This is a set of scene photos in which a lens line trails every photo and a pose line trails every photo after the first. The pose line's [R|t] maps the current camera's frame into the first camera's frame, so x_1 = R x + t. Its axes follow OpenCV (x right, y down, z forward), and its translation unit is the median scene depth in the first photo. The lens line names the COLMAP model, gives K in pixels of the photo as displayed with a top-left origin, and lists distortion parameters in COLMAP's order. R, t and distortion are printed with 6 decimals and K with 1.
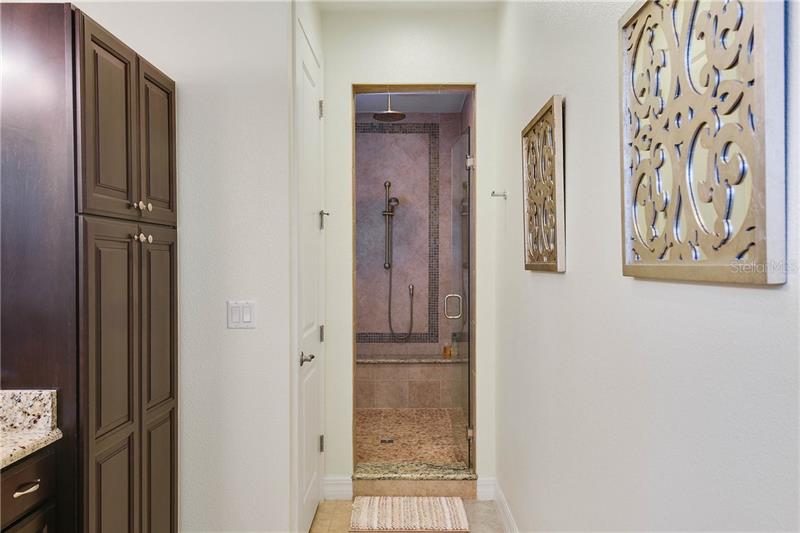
lens RADIAL K [[624.5, 0, 400.0], [0, 624.5, 266.5], [0, 0, 1]] dist [0.002862, -0.001595]
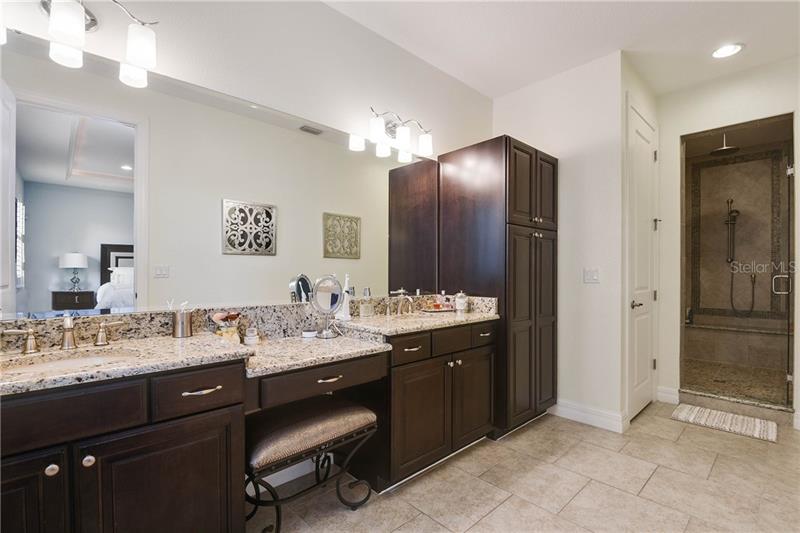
lens RADIAL K [[361.6, 0, 400.0], [0, 361.6, 266.5], [0, 0, 1]] dist [-0.021078, -0.000102]
pose [[0.682450, -0.009415, -0.730872, 0.099652], [-0.004962, 0.999834, -0.017513, 0.052822], [0.730916, 0.015578, 0.682290, -0.102202]]
